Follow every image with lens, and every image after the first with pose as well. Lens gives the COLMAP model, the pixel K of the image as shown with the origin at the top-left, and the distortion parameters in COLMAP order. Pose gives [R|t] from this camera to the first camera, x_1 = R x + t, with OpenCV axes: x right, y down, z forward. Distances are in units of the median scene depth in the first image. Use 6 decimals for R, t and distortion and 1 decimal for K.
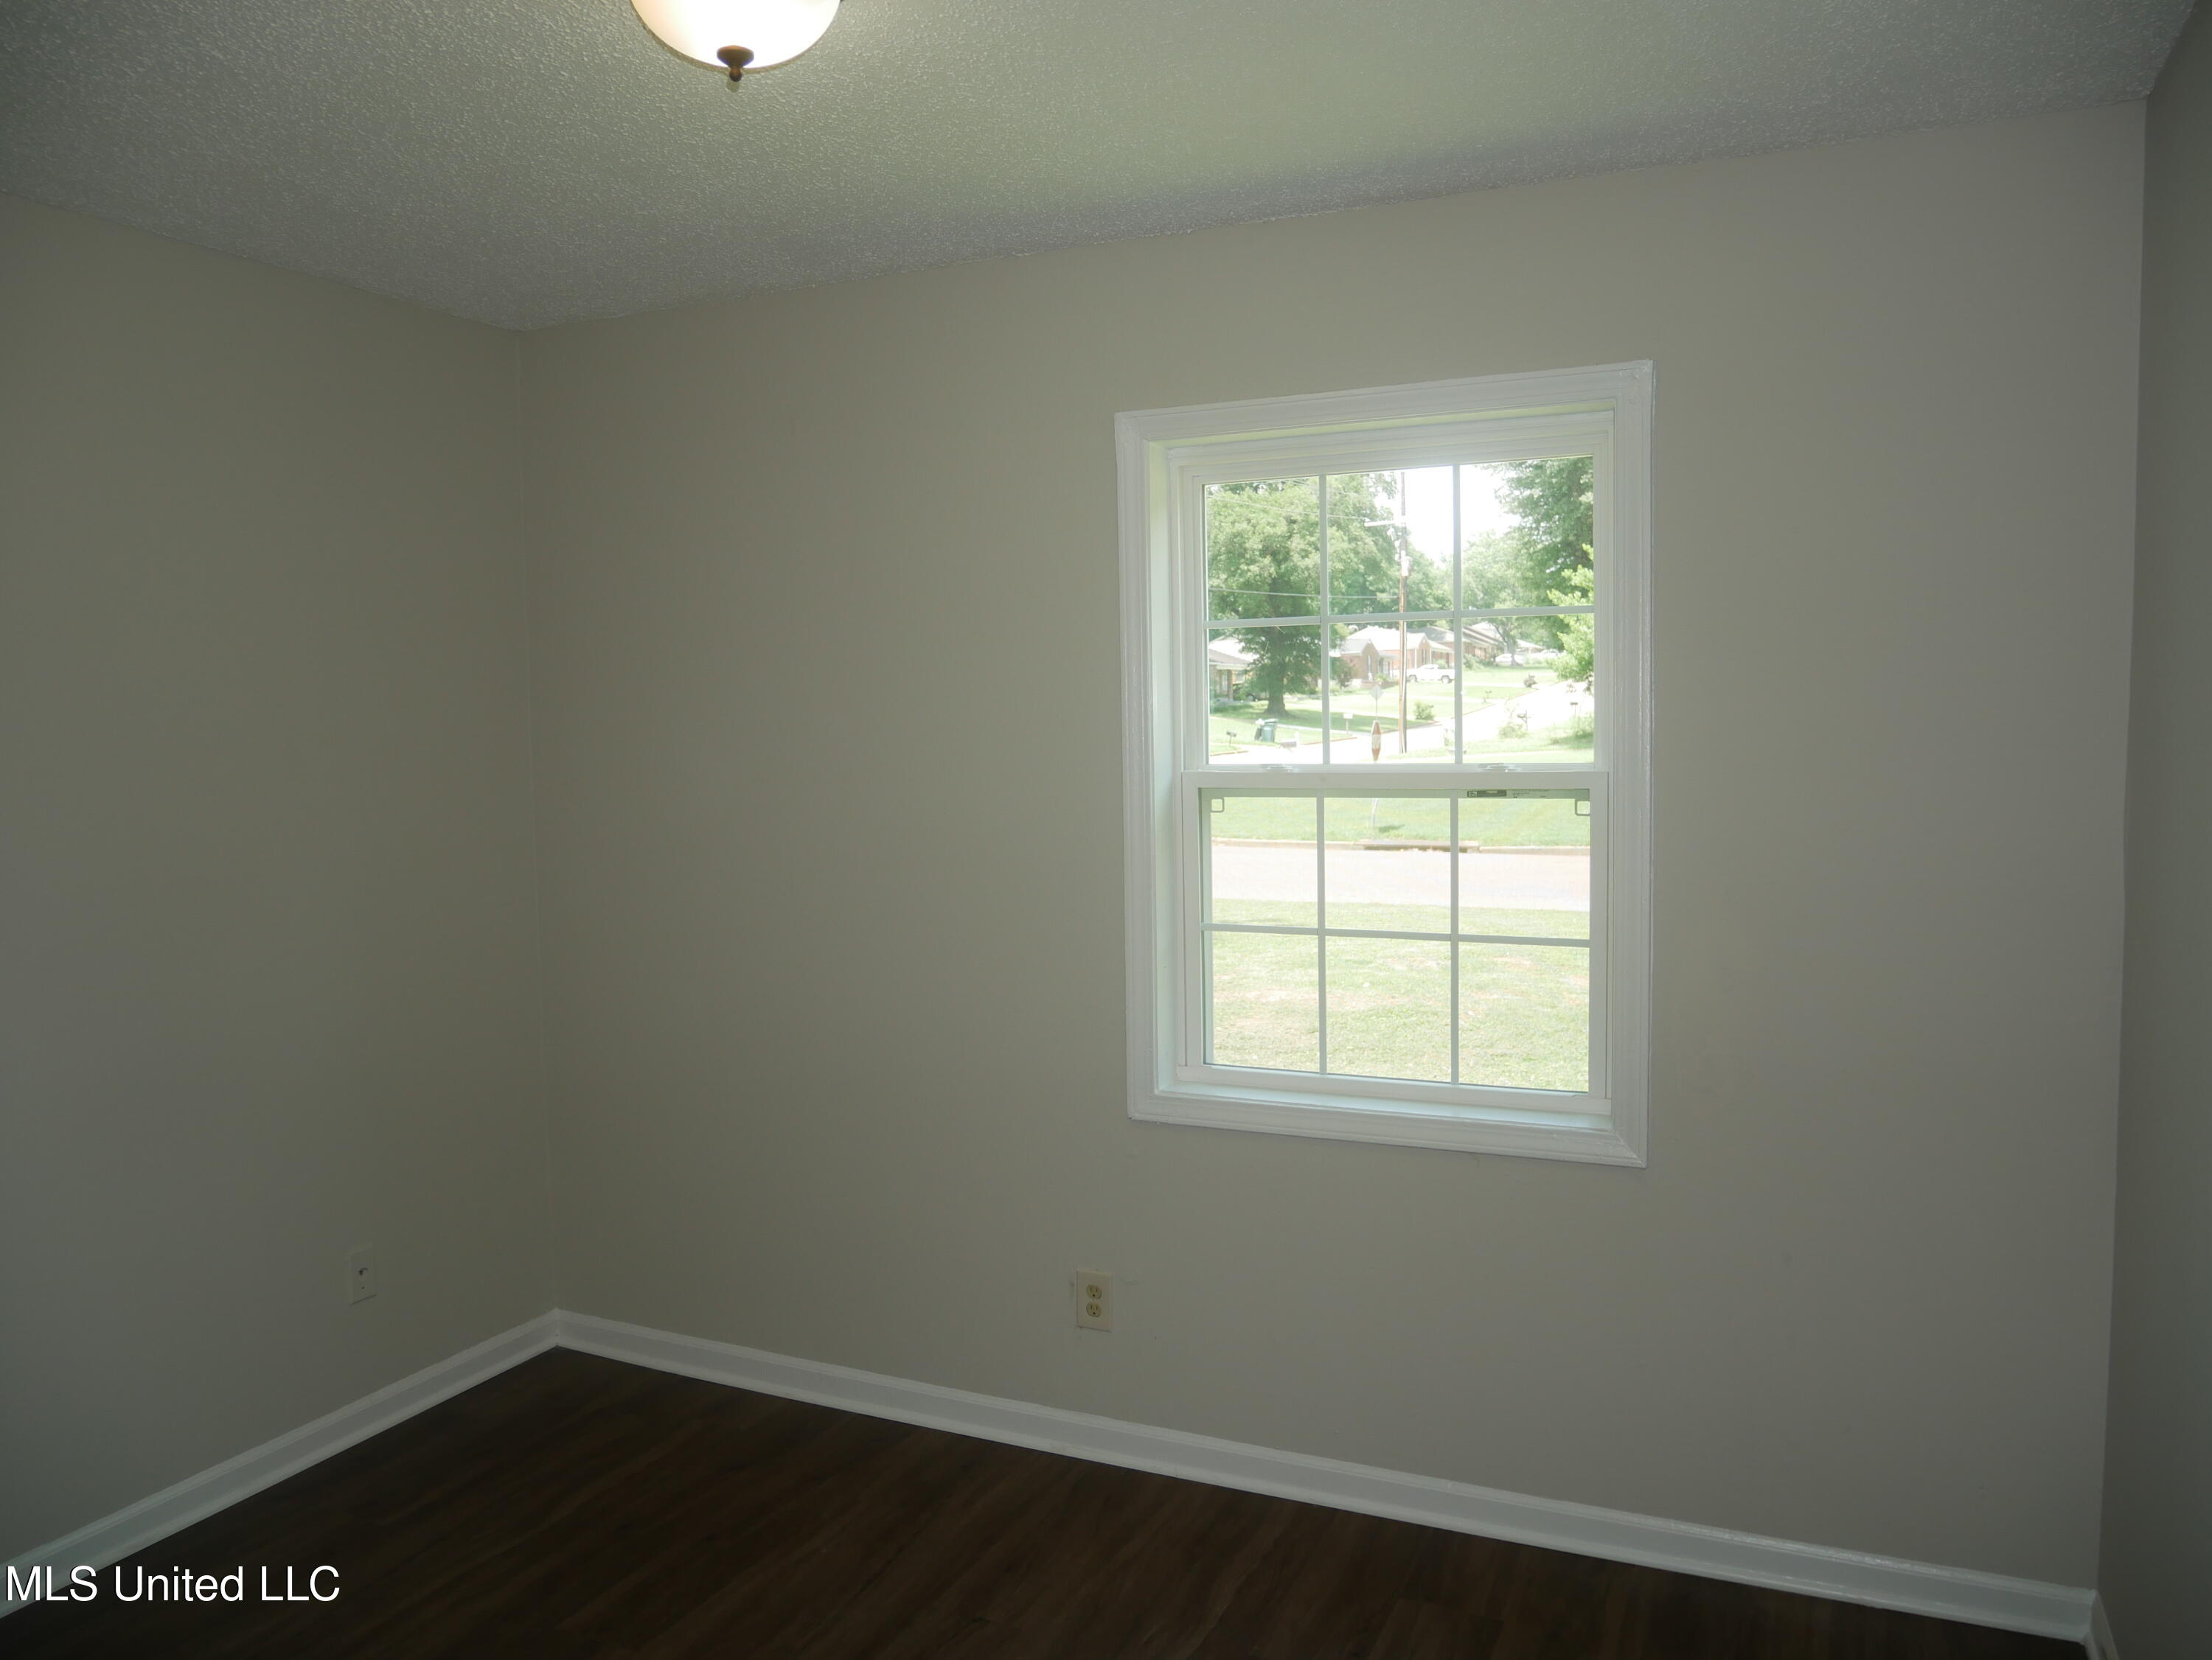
lens RADIAL K [[1598.9, 0, 1106.0], [0, 1598.9, 830.0], [0, 0, 1]] dist [-0.072723, 0.029395]
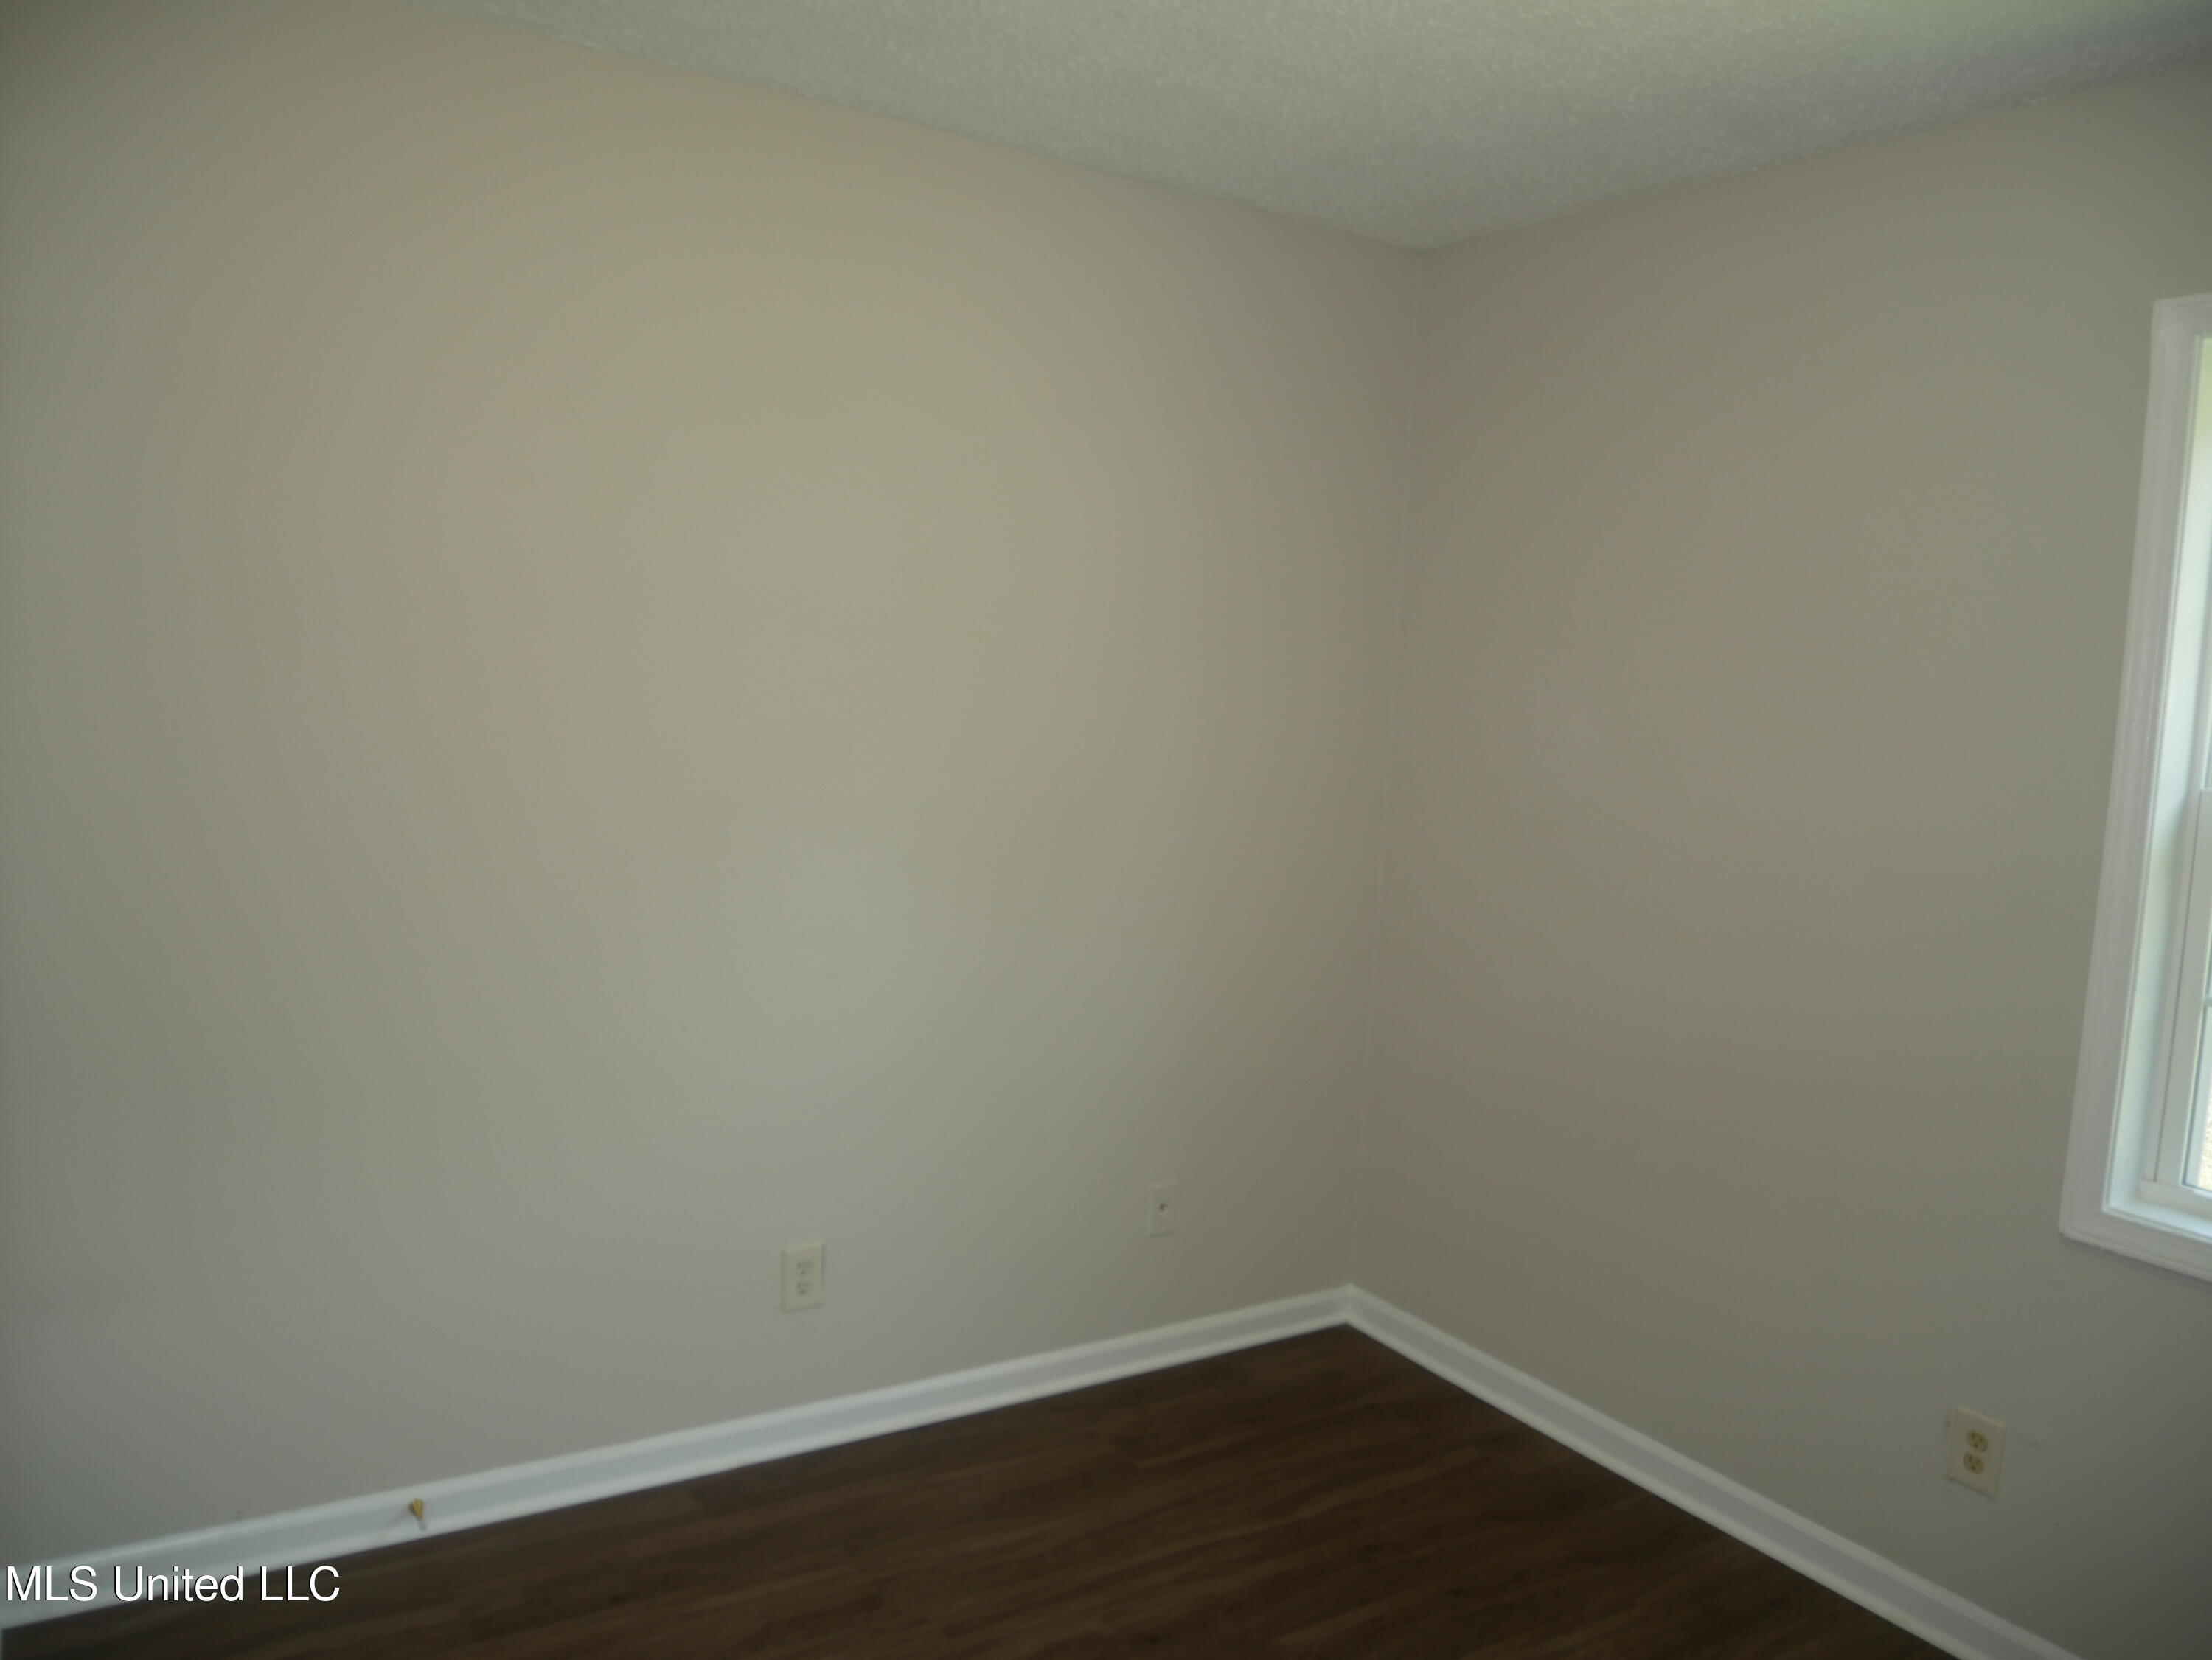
lens RADIAL K [[1598.9, 0, 1106.0], [0, 1598.9, 830.0], [0, 0, 1]] dist [-0.072723, 0.029395]
pose [[0.845024, 0.110165, -0.523257, -0.002629], [-0.099396, 0.993854, 0.048725, -0.001670], [0.525409, 0.010836, 0.850781, 0.129853]]
